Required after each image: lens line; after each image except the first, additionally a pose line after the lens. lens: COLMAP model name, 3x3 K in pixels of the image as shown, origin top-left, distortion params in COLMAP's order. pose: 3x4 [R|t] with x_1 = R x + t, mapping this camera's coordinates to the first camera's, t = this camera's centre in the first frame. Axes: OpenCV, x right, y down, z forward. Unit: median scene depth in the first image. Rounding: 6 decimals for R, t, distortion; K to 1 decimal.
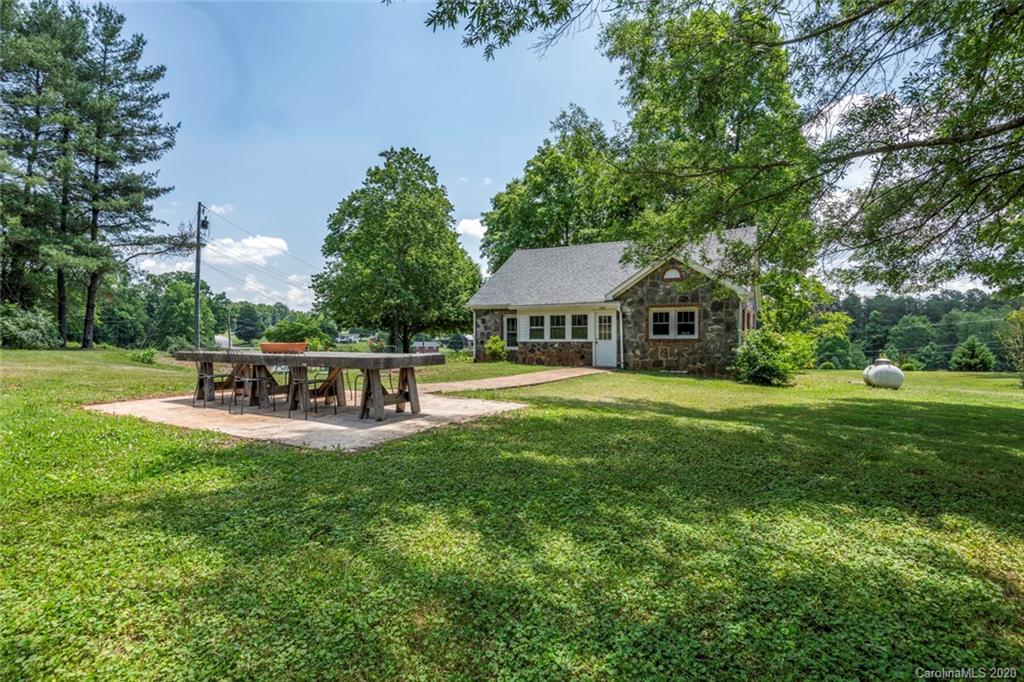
lens RADIAL K [[534.9, 0, 514.5], [0, 534.9, 337.0], [0, 0, 1]] dist [0.006107, -0.004501]
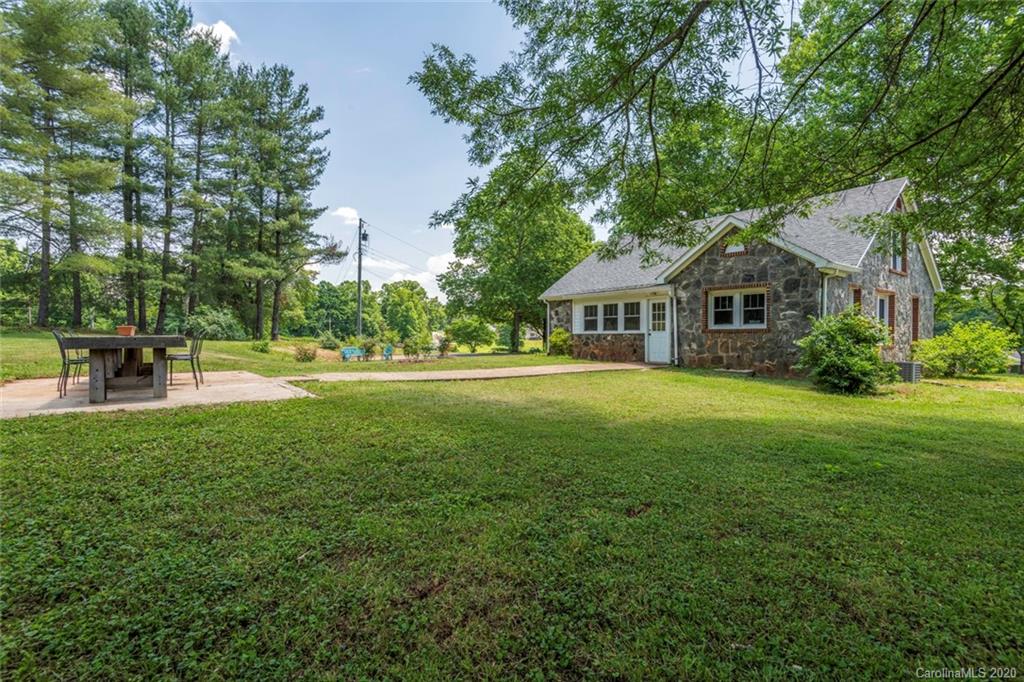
lens RADIAL K [[500.3, 0, 507.2], [0, 500.3, 336.3], [0, 0, 1]] dist [0.003927, -0.000596]
pose [[0.921641, 0.001010, -0.388043, 0.251785], [0.000513, 0.999993, 0.003822, 0.010151], [0.388044, -0.003722, 0.921634, 0.176479]]
